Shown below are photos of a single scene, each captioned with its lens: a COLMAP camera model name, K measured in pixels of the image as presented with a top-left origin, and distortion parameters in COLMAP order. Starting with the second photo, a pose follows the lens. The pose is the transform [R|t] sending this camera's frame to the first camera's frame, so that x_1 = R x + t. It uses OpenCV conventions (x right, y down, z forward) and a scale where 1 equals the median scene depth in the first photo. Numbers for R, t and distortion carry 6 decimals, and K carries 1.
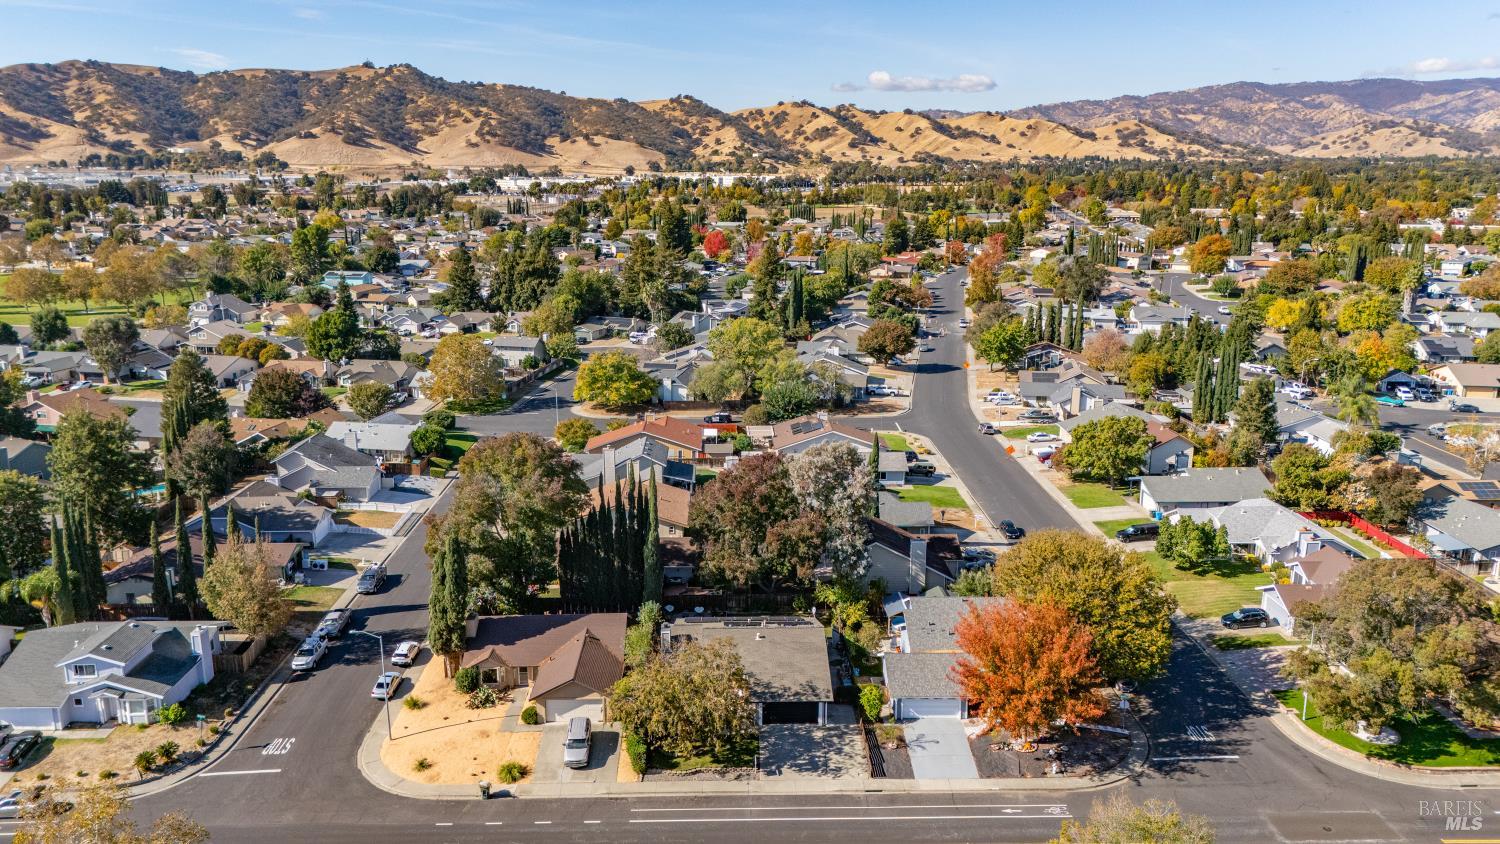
lens RADIAL K [[1099.3, 0, 750.2], [0, 1099.3, 409.2], [0, 0, 1]] dist [0.077201, -0.072472]
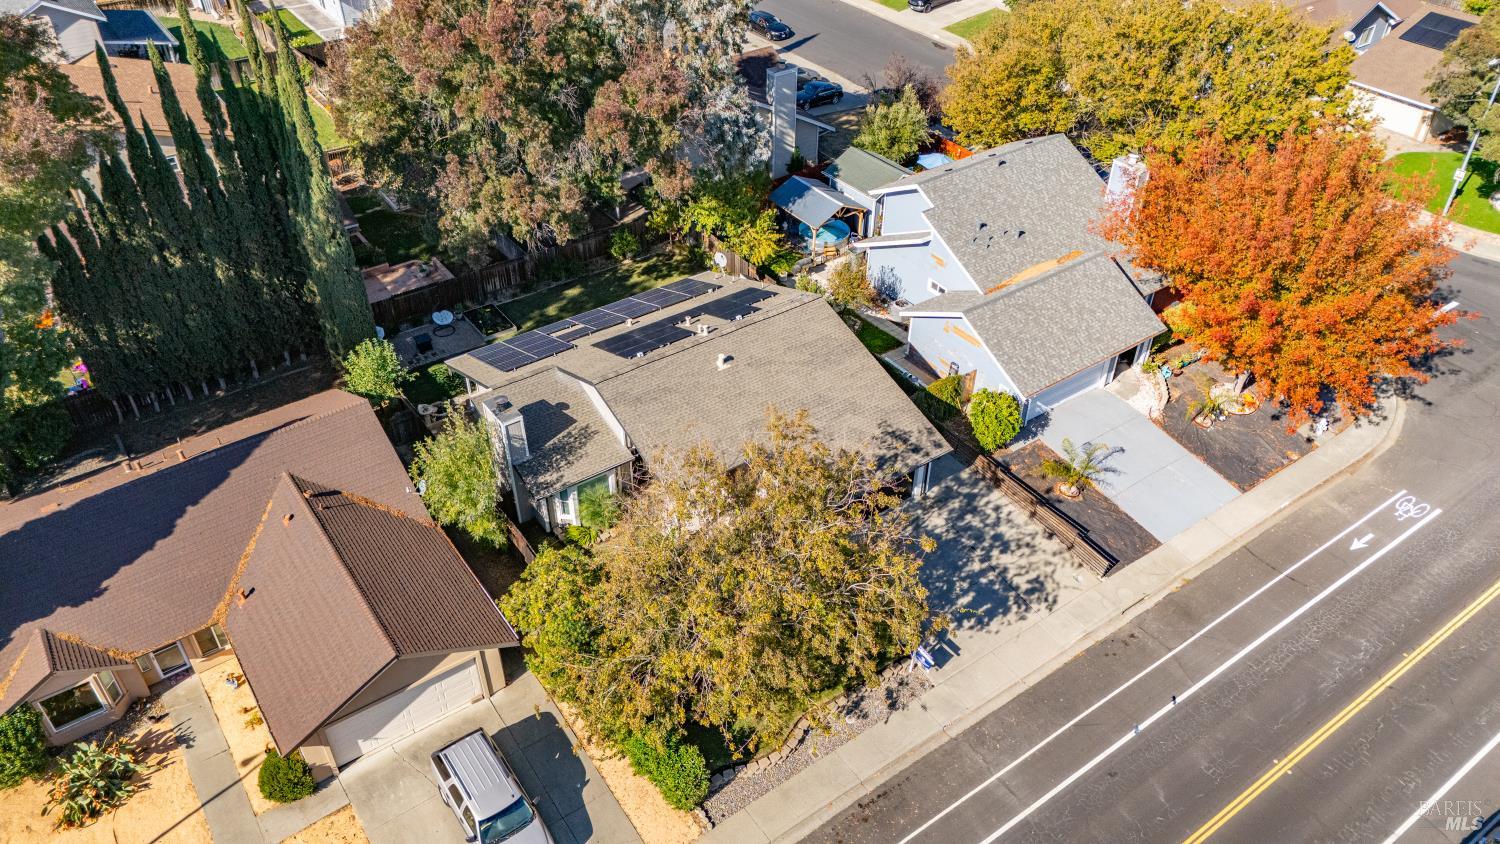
lens RADIAL K [[1099.3, 0, 749.5], [0, 1099.3, 418.6], [0, 0, 1]] dist [0.077201, -0.072472]
pose [[0.829112, -0.340135, 0.443713, -0.146113], [0.121181, 0.884110, 0.451292, 0.023569], [-0.545792, -0.320402, 0.774244, 0.508300]]
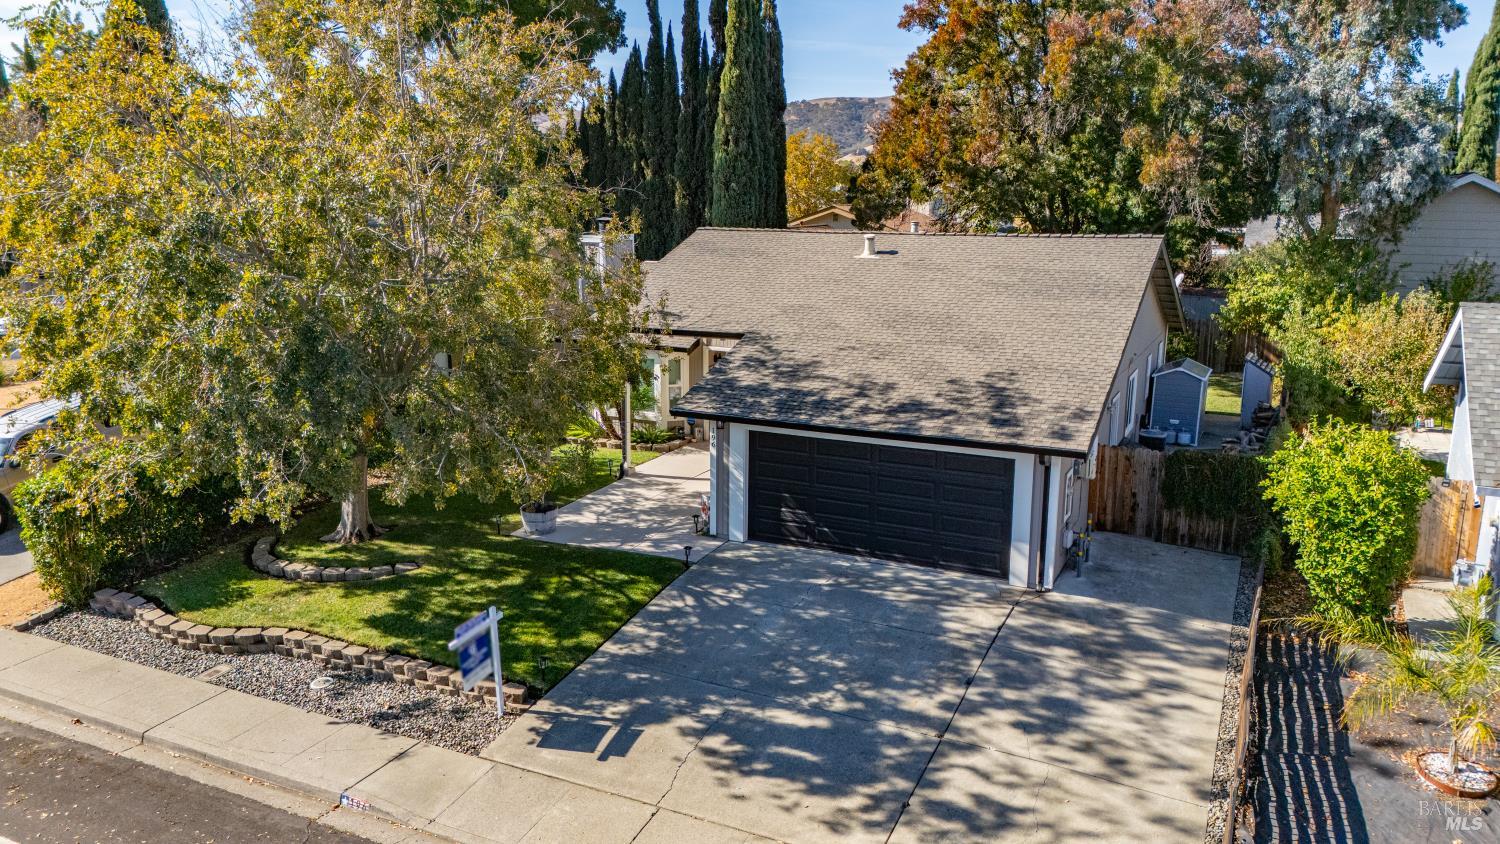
lens RADIAL K [[1099.3, 0, 754.3], [0, 1099.3, 421.8], [0, 0, 1]] dist [0.077201, -0.072472]
pose [[0.888550, 0.096477, -0.448522, 0.078705], [-0.105123, 0.994443, 0.005649, 0.194303], [0.446574, 0.042130, 0.893754, 0.601816]]
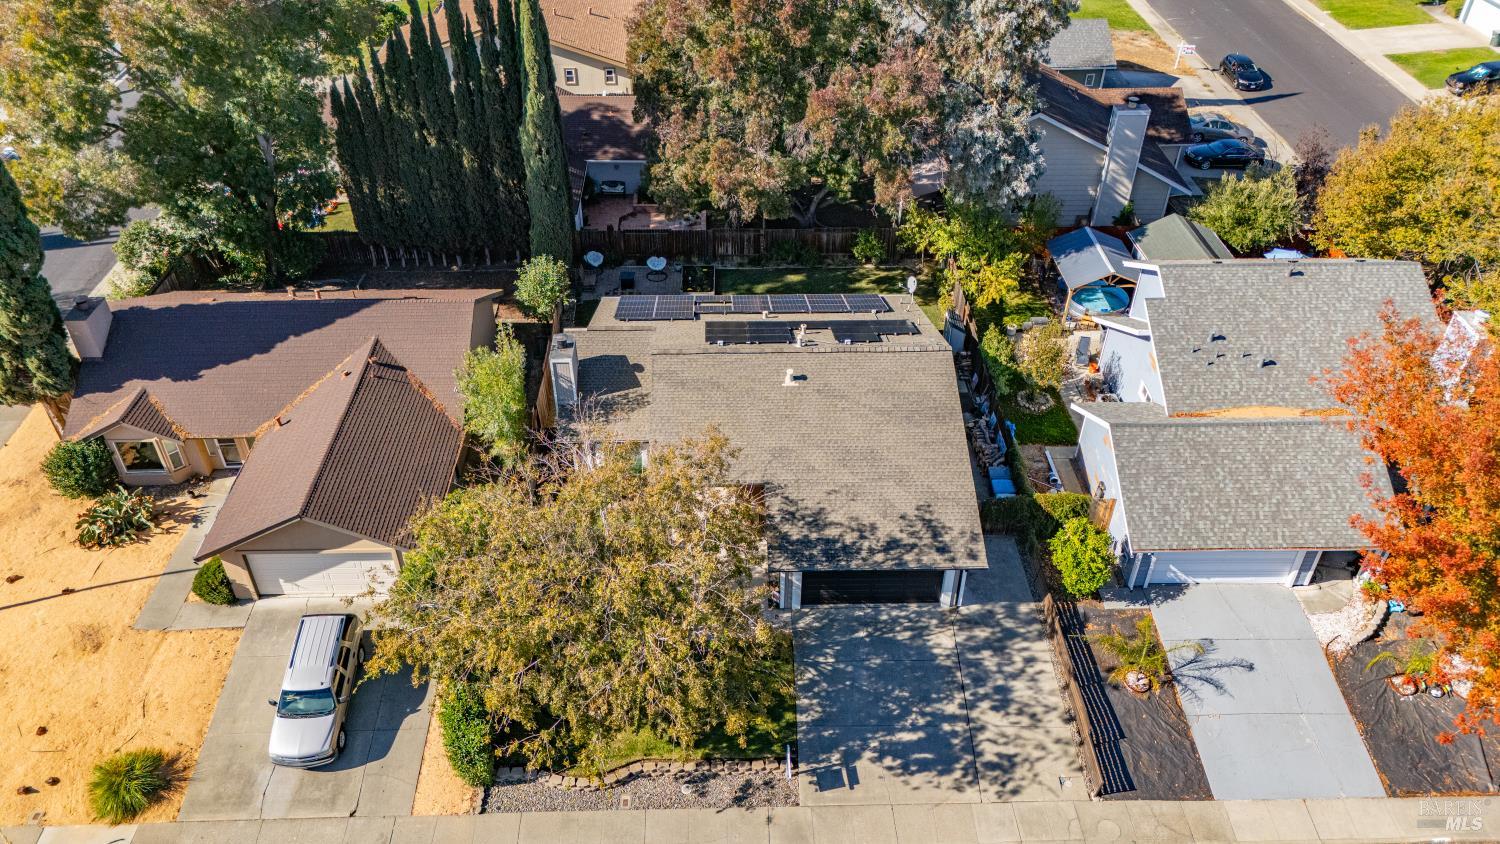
lens RADIAL K [[1099.3, 0, 752.4], [0, 1099.3, 418.5], [0, 0, 1]] dist [0.077201, -0.072472]
pose [[0.999986, 0.003184, 0.004207, -0.006491], [-0.004645, 0.909429, 0.415834, 0.042064], [-0.002503, -0.415848, 0.909431, 0.494387]]
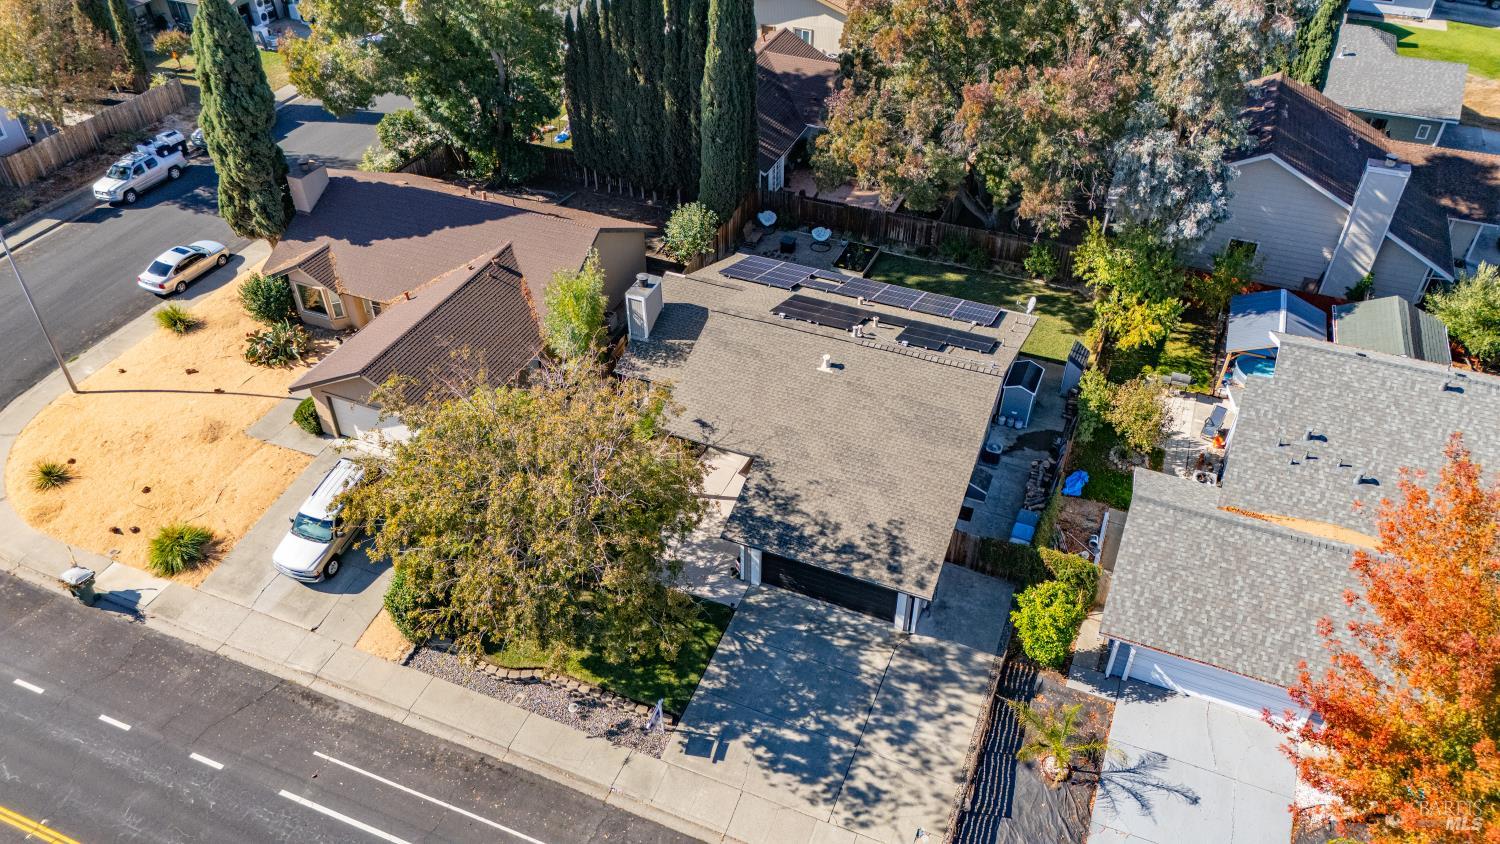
lens RADIAL K [[1099.3, 0, 752.9], [0, 1099.3, 419.8], [0, 0, 1]] dist [0.077201, -0.072472]
pose [[0.912838, 0.256420, -0.317766, 0.090026], [-0.091510, 0.886901, 0.452805, 0.036869], [0.397935, -0.384259, 0.833062, 0.510662]]
